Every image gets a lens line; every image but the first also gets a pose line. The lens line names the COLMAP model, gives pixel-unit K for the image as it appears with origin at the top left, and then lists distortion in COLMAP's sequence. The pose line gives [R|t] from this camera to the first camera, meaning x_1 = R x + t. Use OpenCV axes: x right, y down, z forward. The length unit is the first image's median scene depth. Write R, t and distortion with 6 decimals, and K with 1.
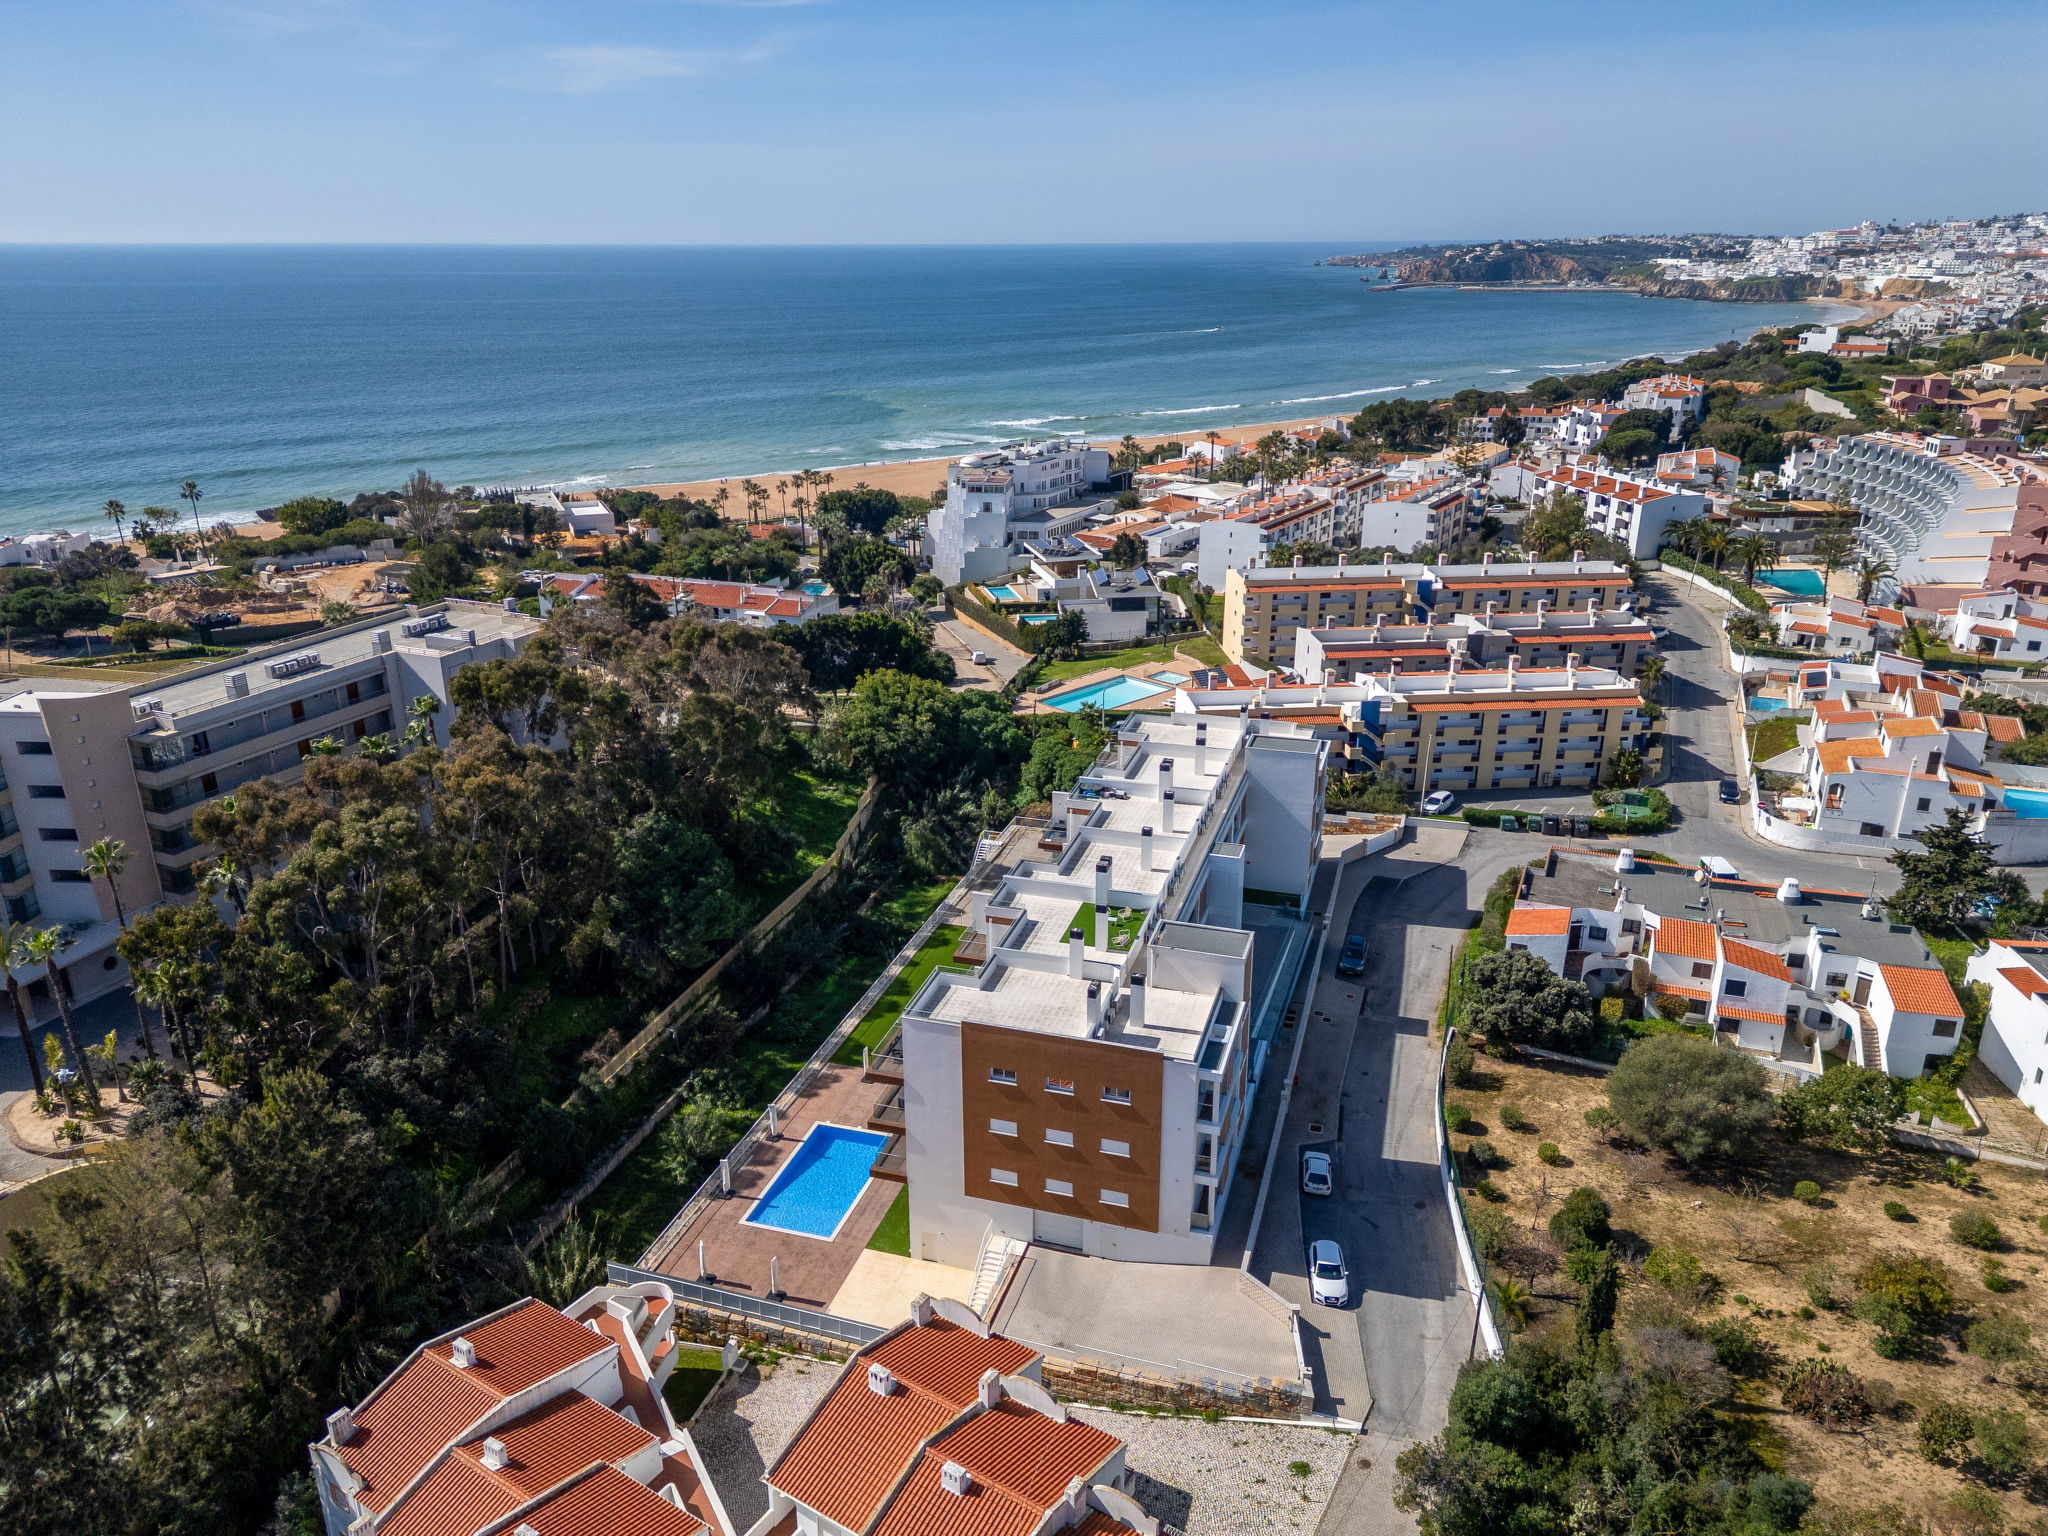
lens RADIAL K [[1432.6, 0, 1028.6], [0, 1432.6, 777.9], [0, 0, 1]] dist [0.076850, -0.074008]
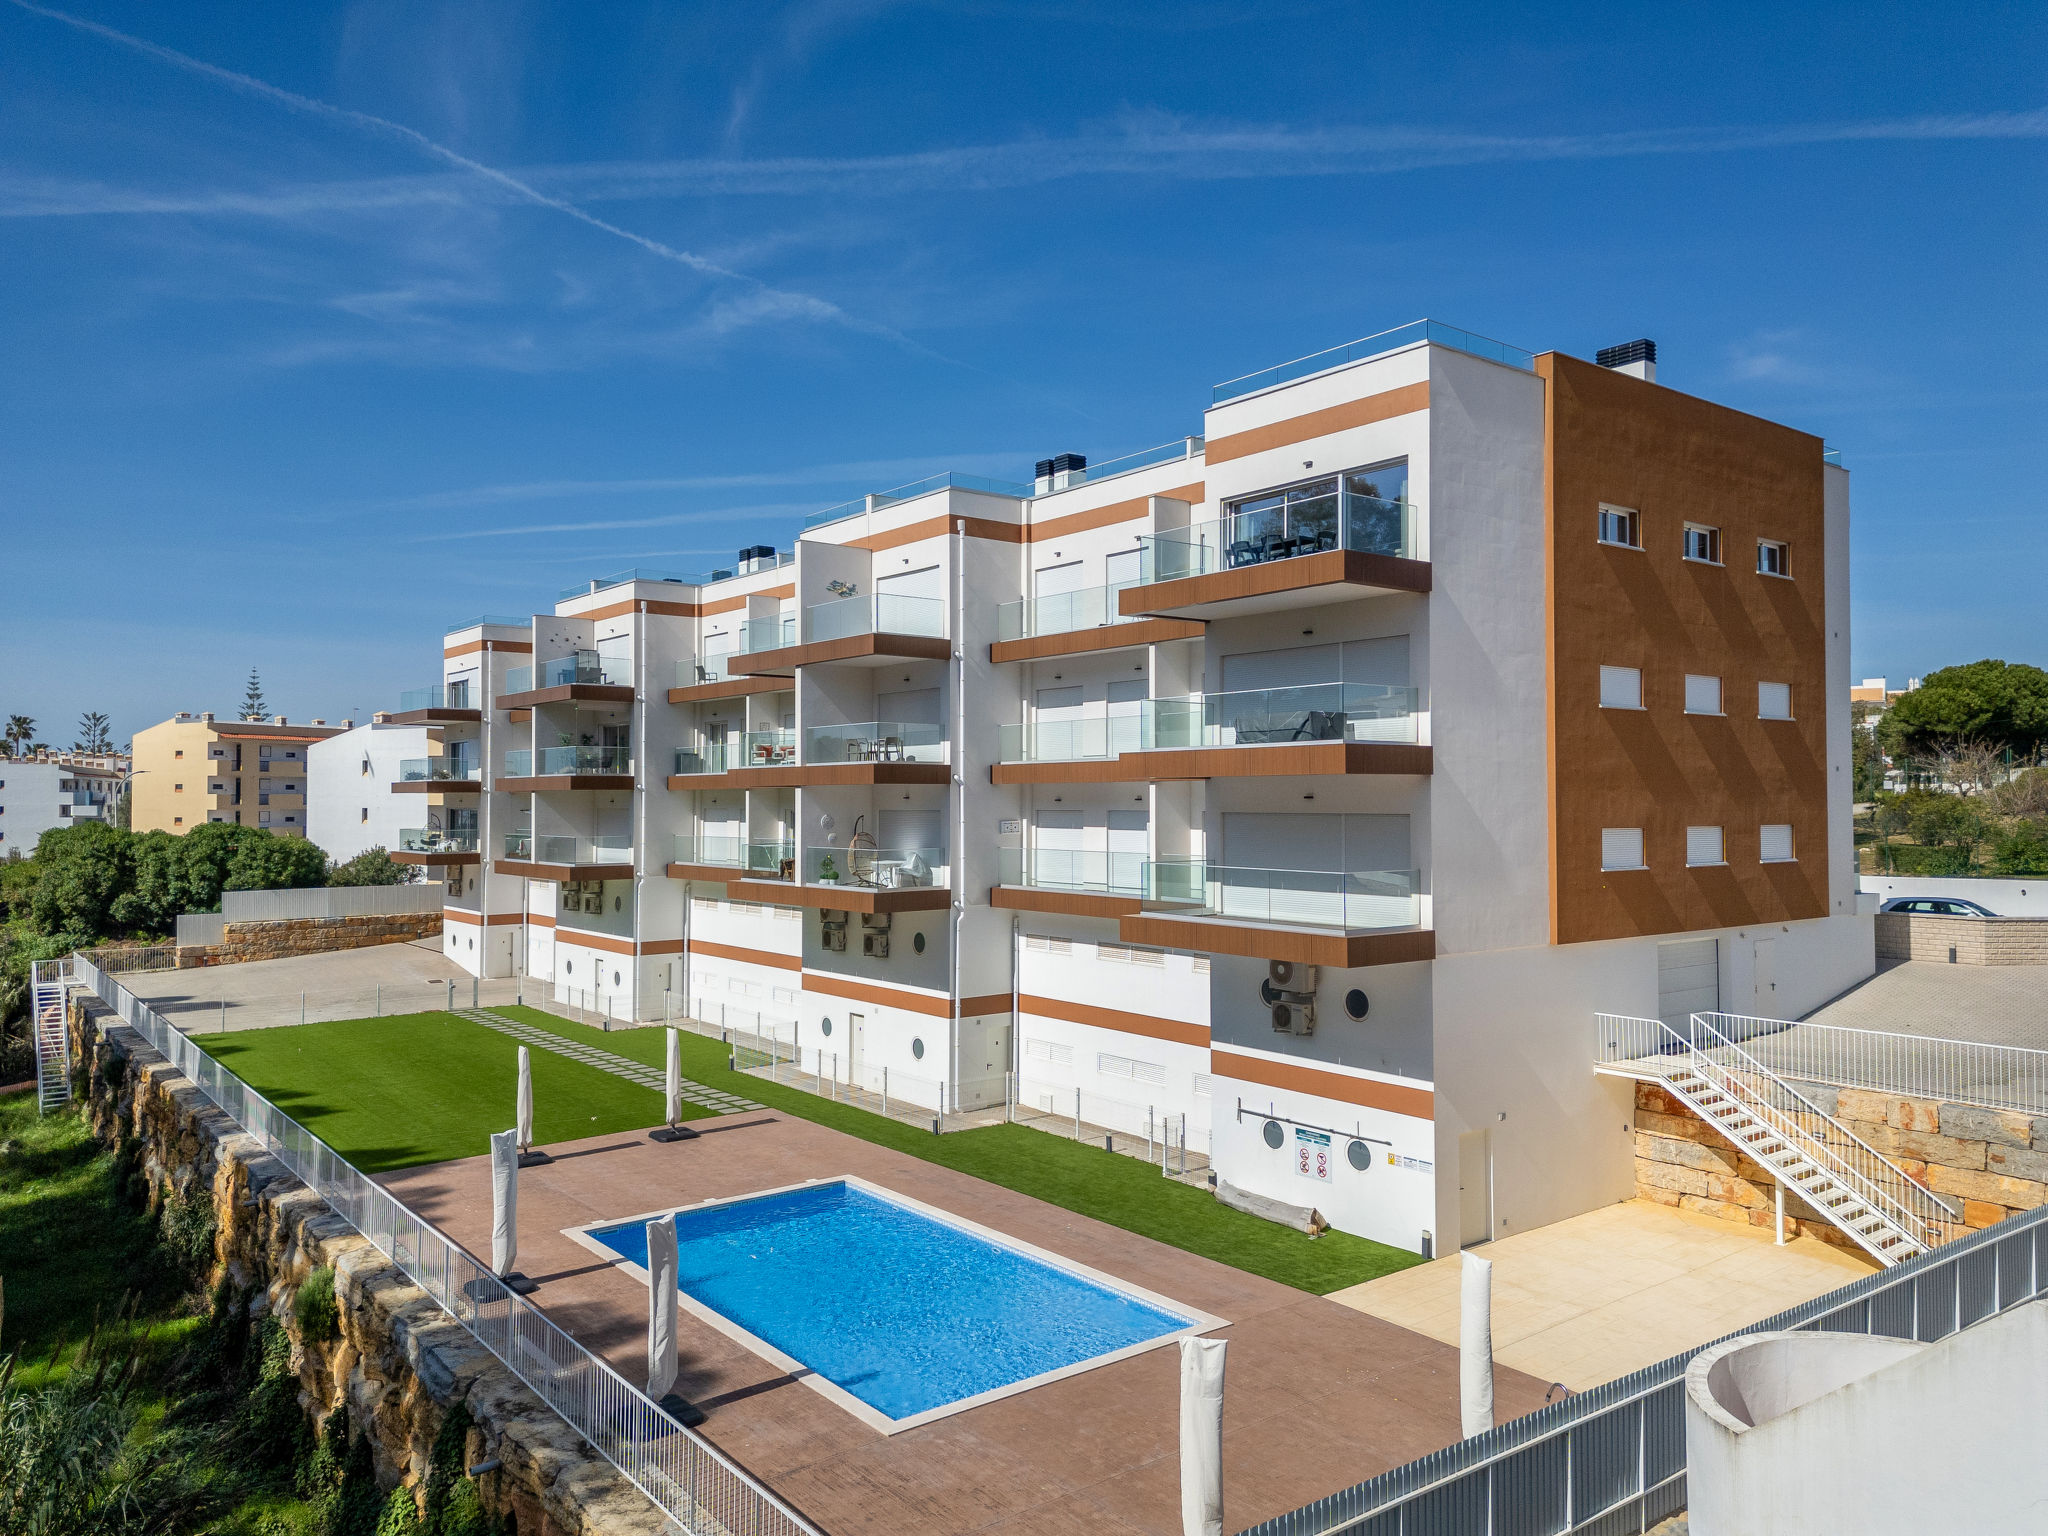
lens RADIAL K [[1432.6, 0, 1028.6], [0, 1432.6, 777.9], [0, 0, 1]] dist [0.076850, -0.074008]
pose [[0.569087, 0.013218, 0.822171, -0.223011], [0.288777, 0.932970, -0.214883, 0.167608], [-0.769901, 0.359712, 0.527124, 0.521687]]
